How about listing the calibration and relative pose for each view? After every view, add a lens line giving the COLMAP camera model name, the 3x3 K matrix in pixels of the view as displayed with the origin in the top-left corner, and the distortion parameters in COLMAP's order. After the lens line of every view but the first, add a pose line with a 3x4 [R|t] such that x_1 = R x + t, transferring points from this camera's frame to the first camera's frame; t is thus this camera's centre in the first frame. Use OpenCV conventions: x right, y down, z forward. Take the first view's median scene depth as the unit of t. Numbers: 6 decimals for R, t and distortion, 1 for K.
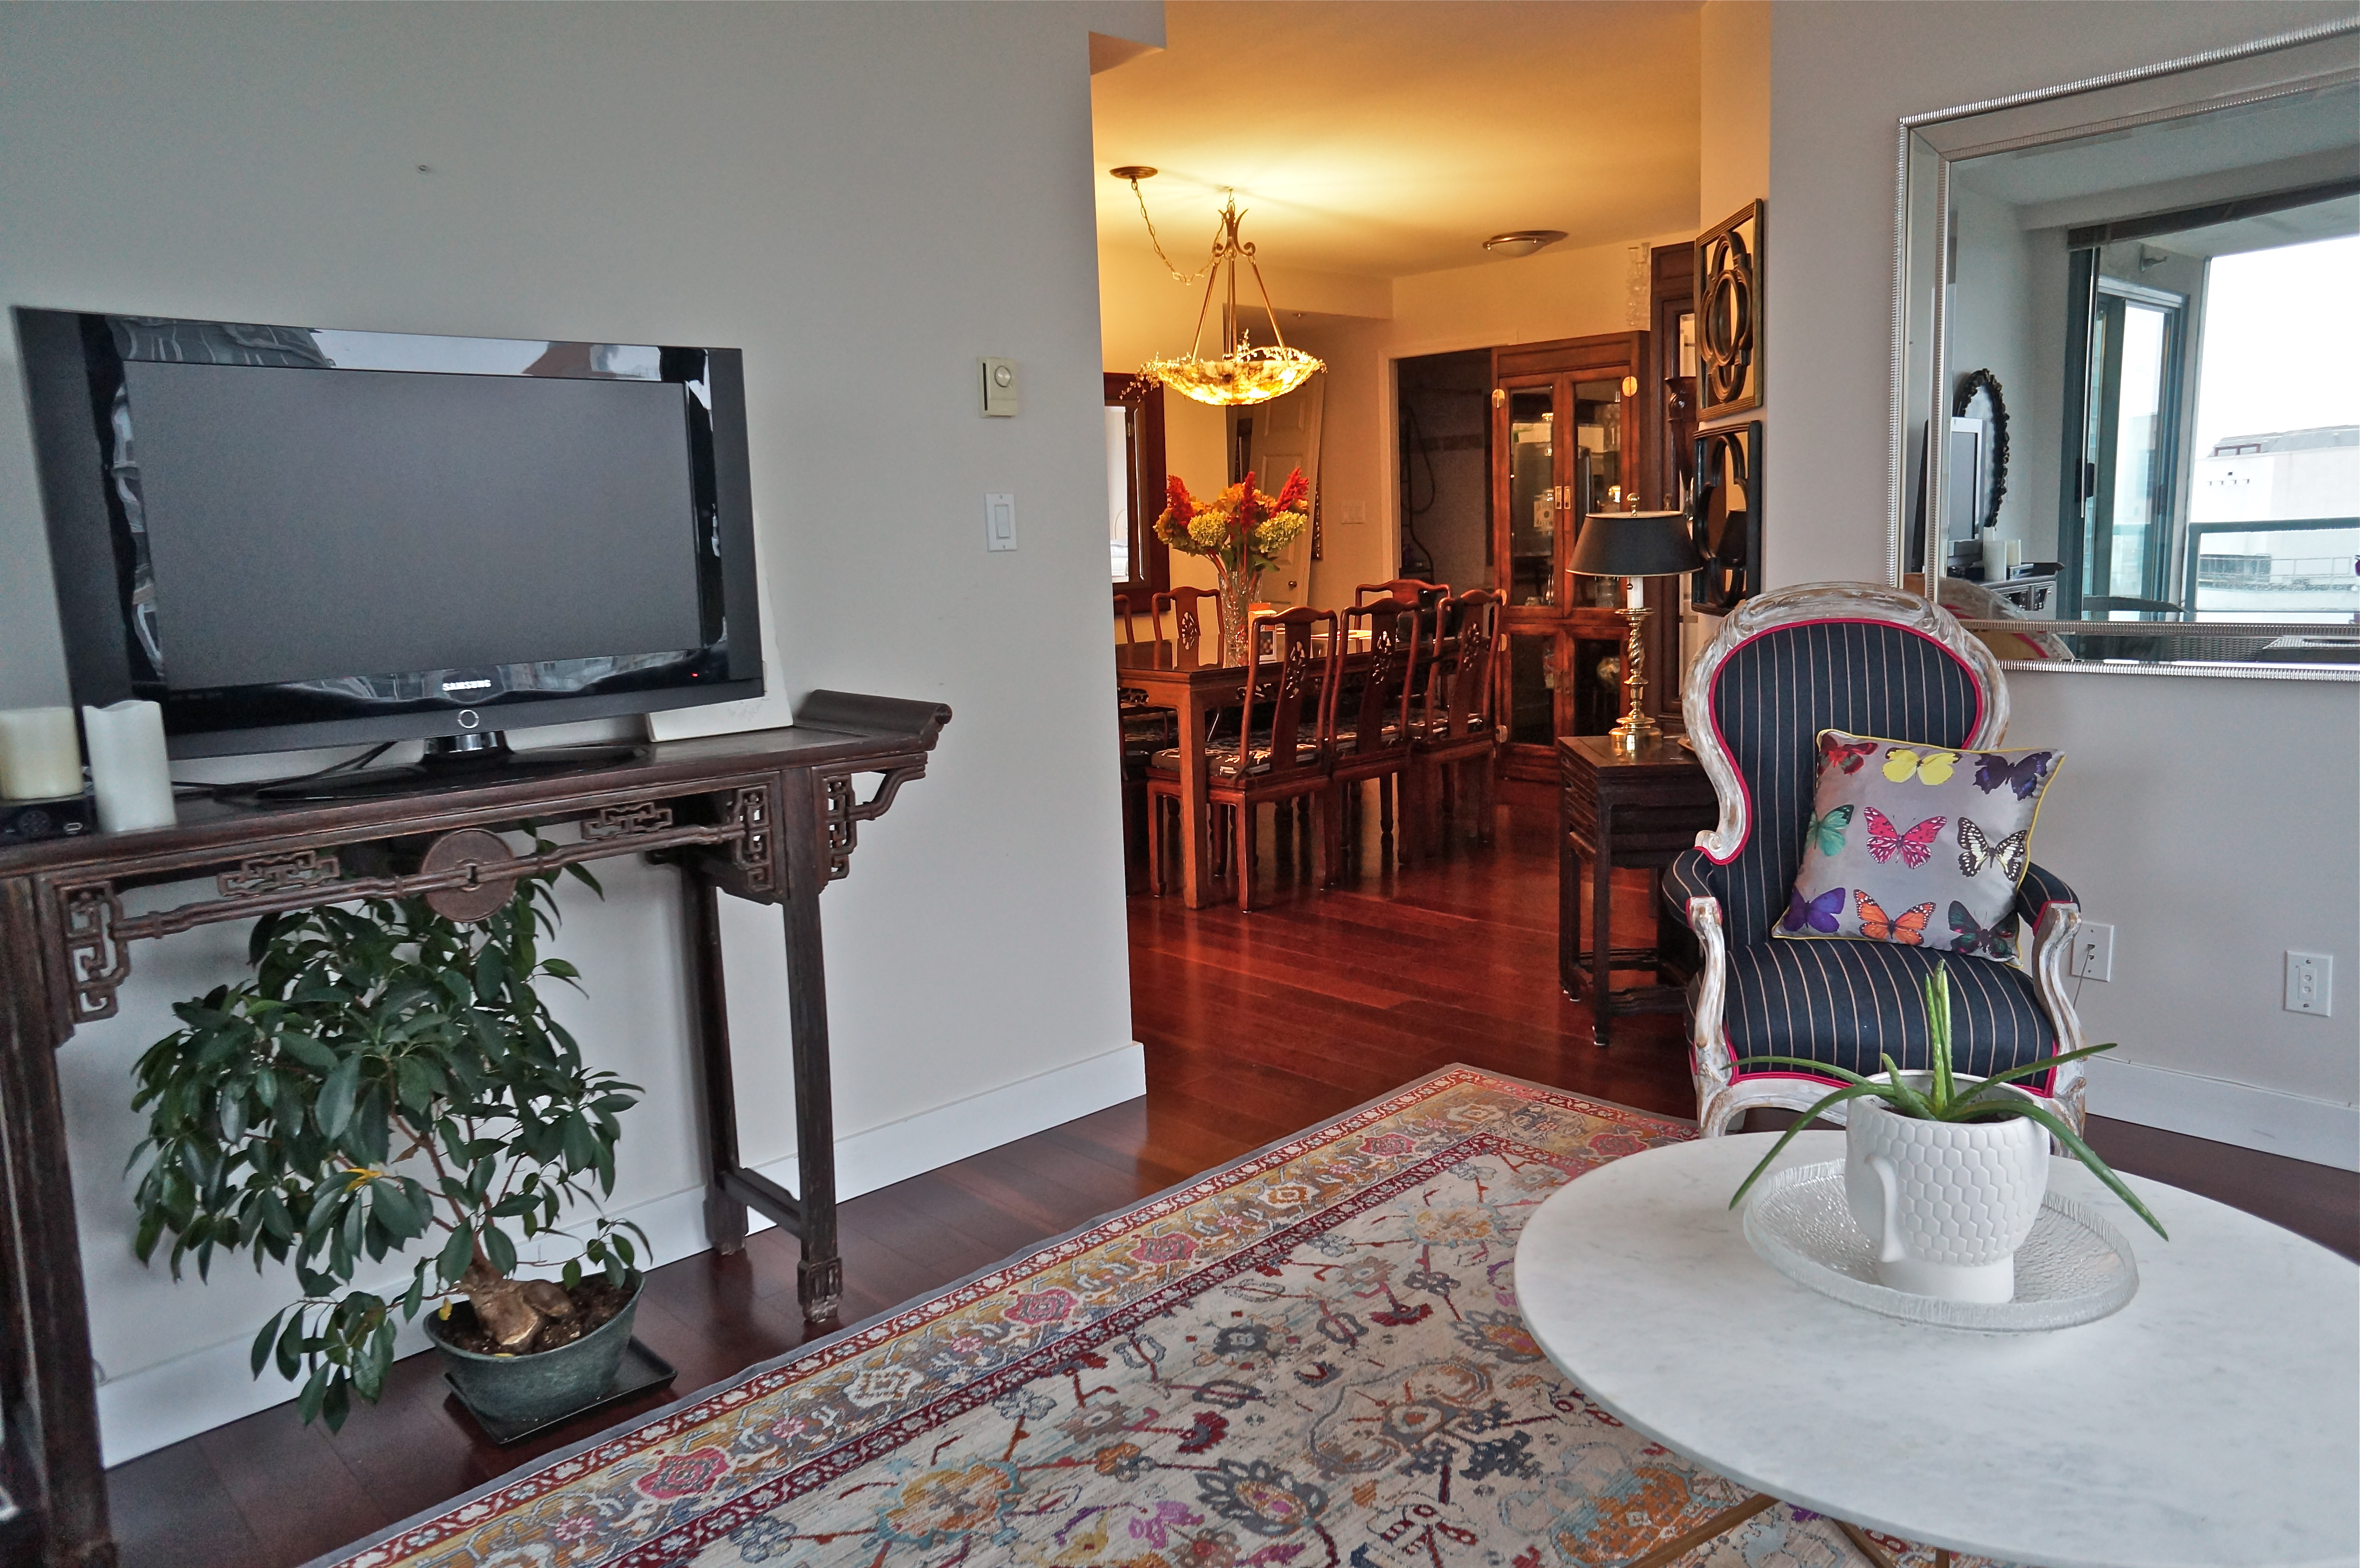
lens RADIAL K [[1595.1, 0, 1200.0], [0, 1595.1, 769.5], [0, 0, 1]] dist [-0.063950, 0.091789]
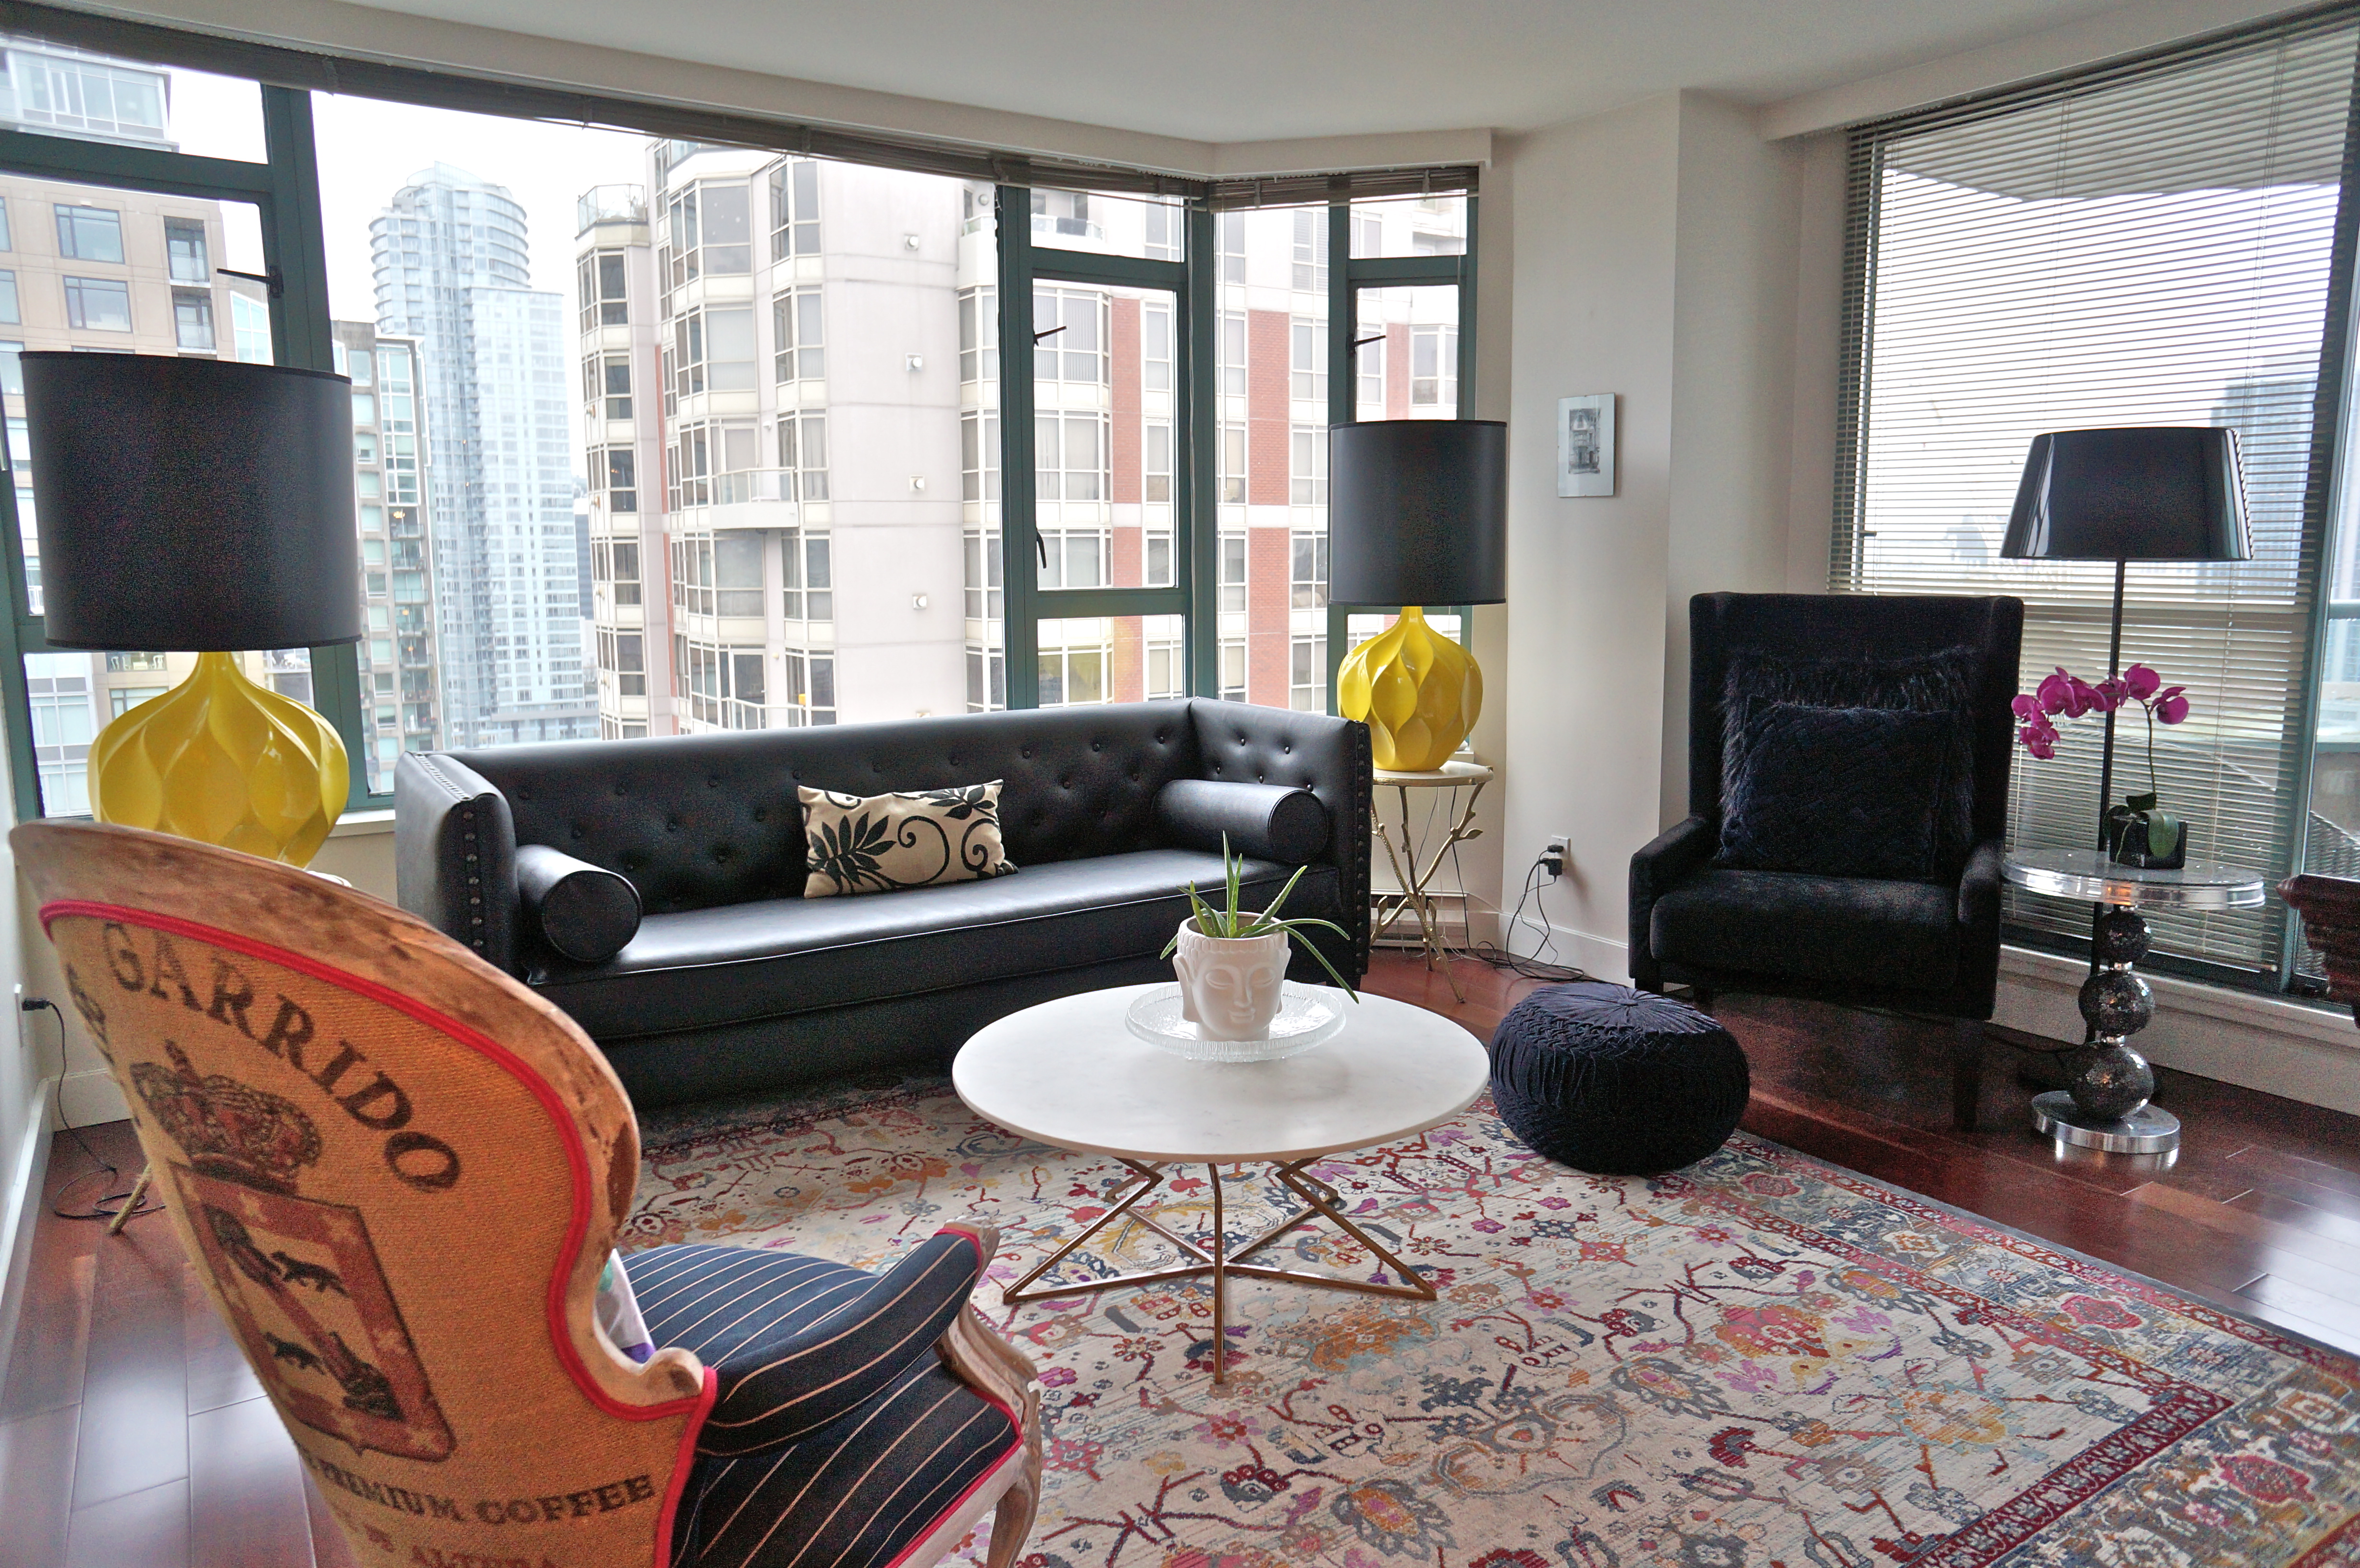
lens RADIAL K [[1595.1, 0, 1211.1], [0, 1595.1, 765.4], [0, 0, 1]] dist [-0.063950, 0.091789]
pose [[-0.983233, 0.014970, 0.181736, 0.138291], [0.065039, 0.959867, 0.272811, -0.298952], [-0.170358, 0.280057, -0.944746, 1.847731]]
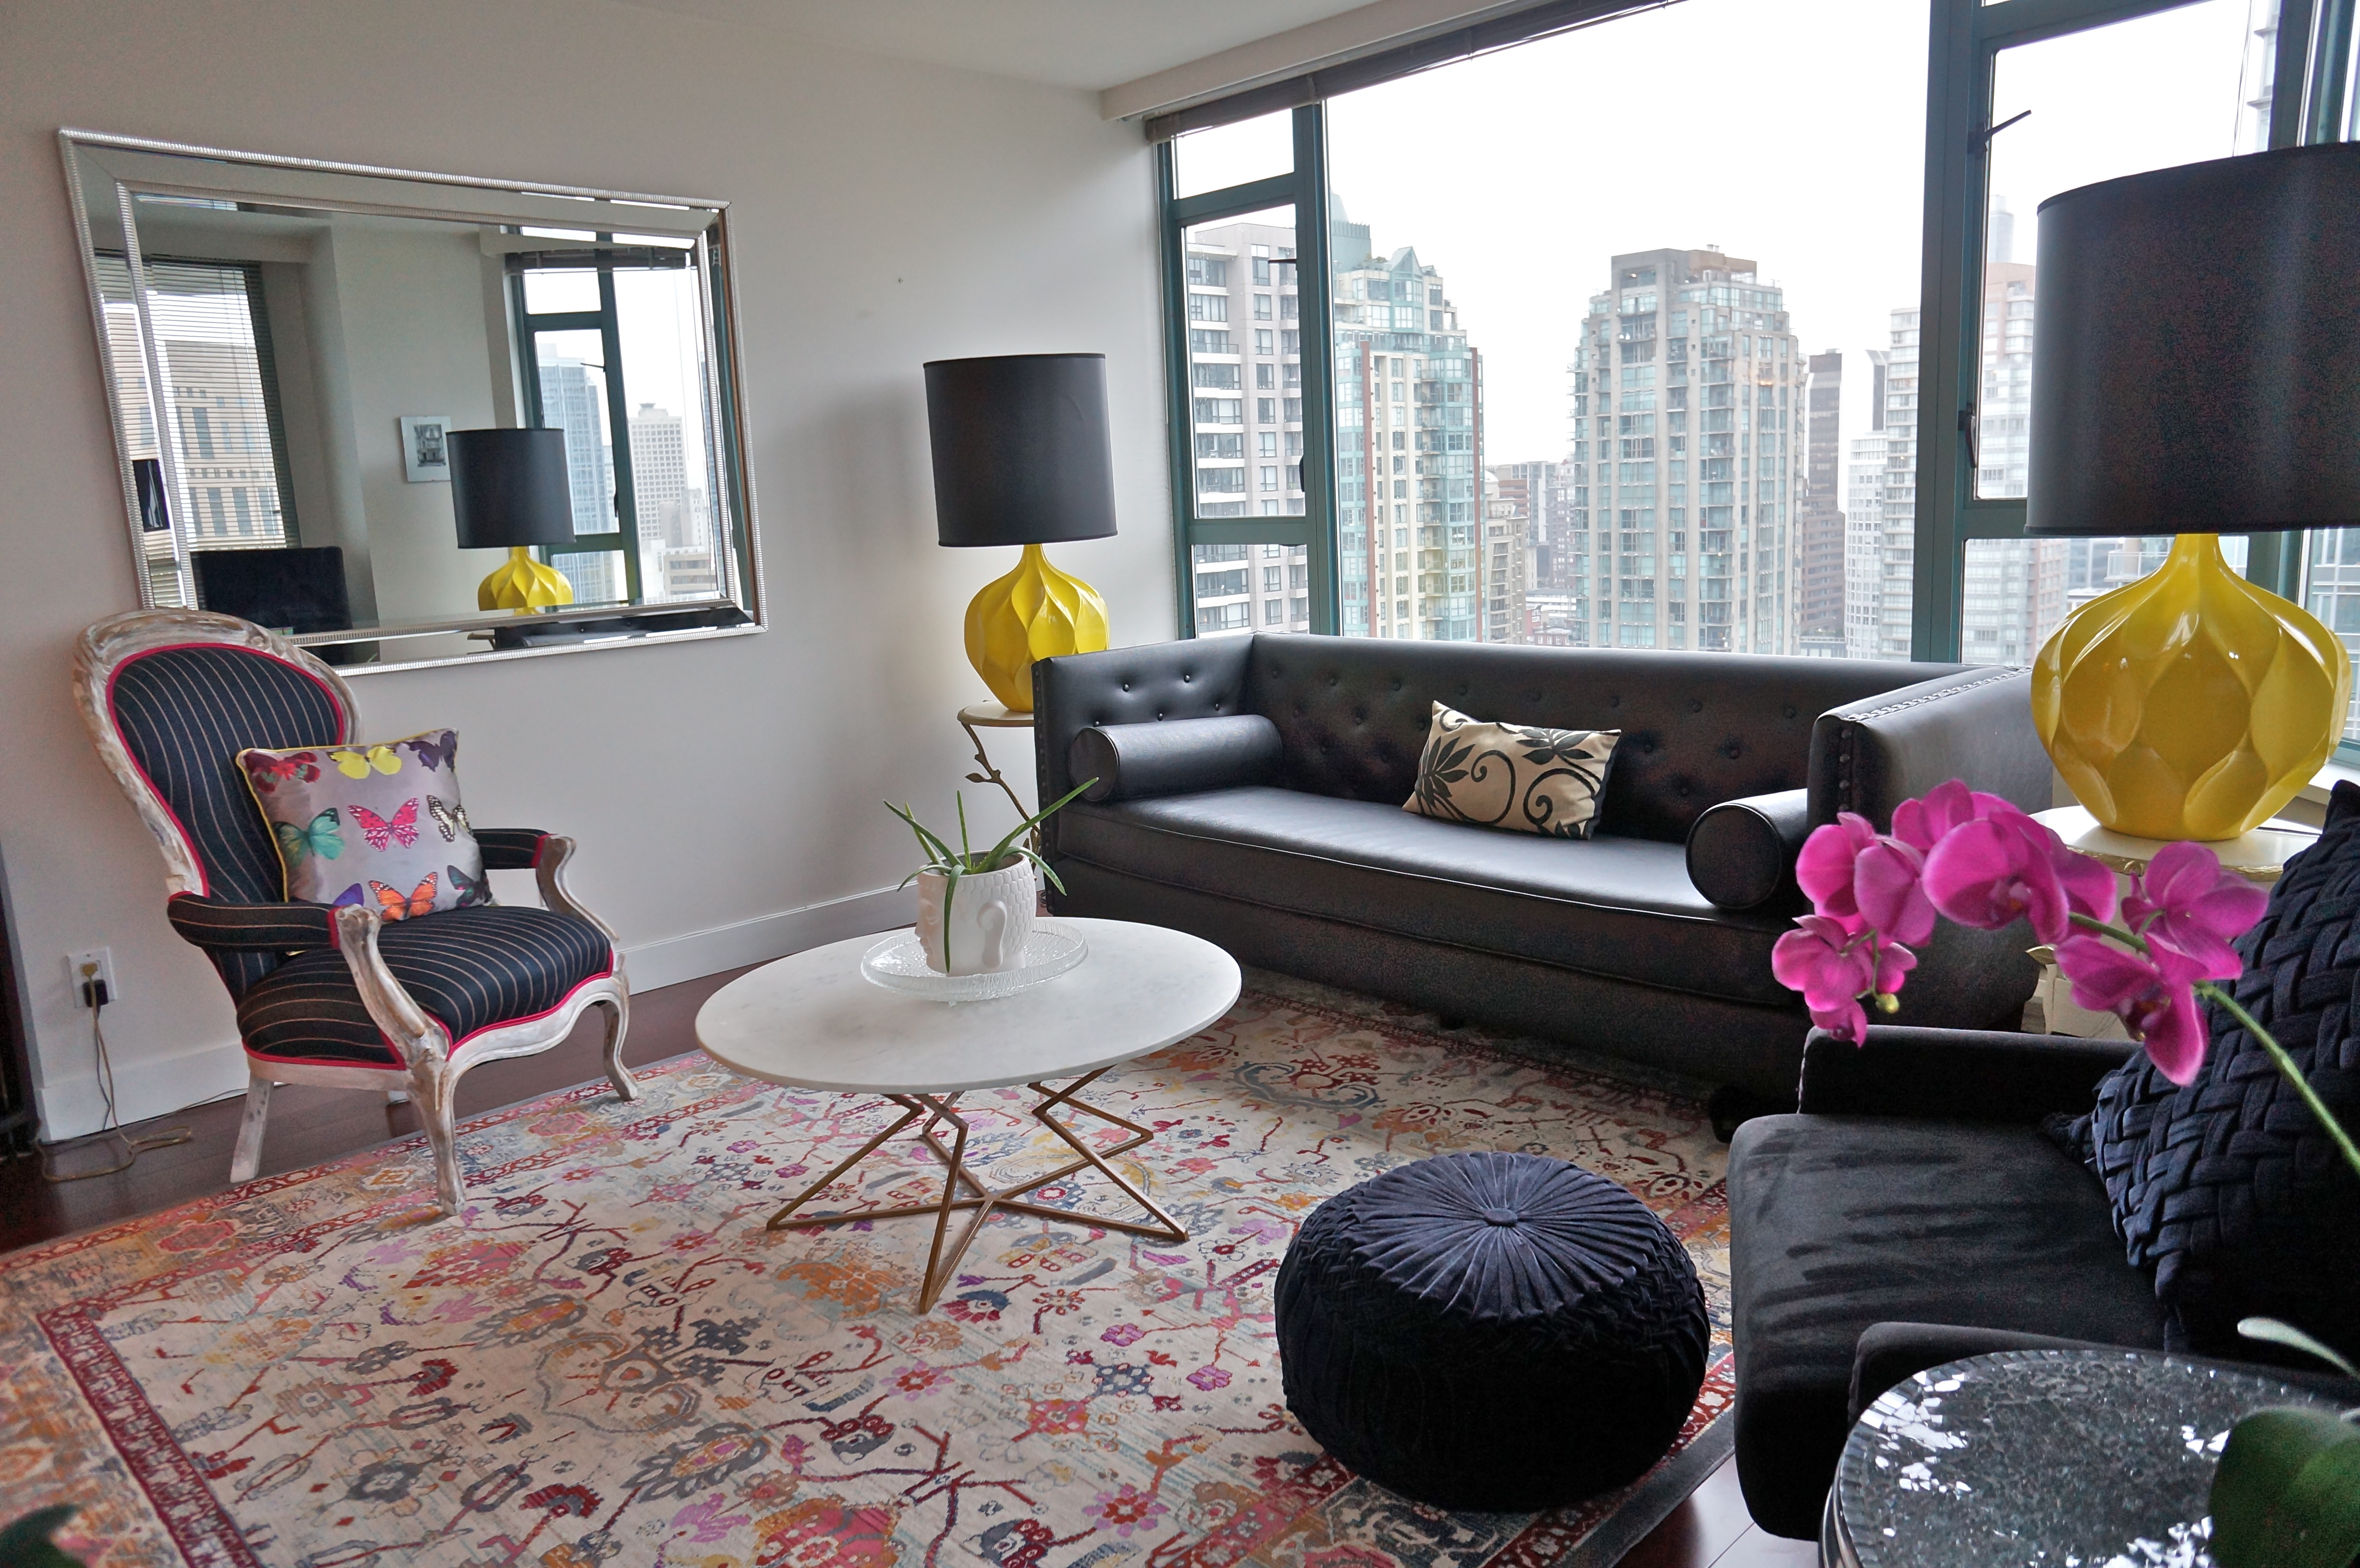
lens RADIAL K [[1595.1, 0, 1210.1], [0, 1595.1, 771.8], [0, 0, 1]] dist [-0.063950, 0.091789]
pose [[0.000211, -0.138564, 0.990353, -0.819436], [0.190864, 0.972153, 0.135977, -0.042598], [-0.981617, 0.188994, 0.026652, 0.512664]]
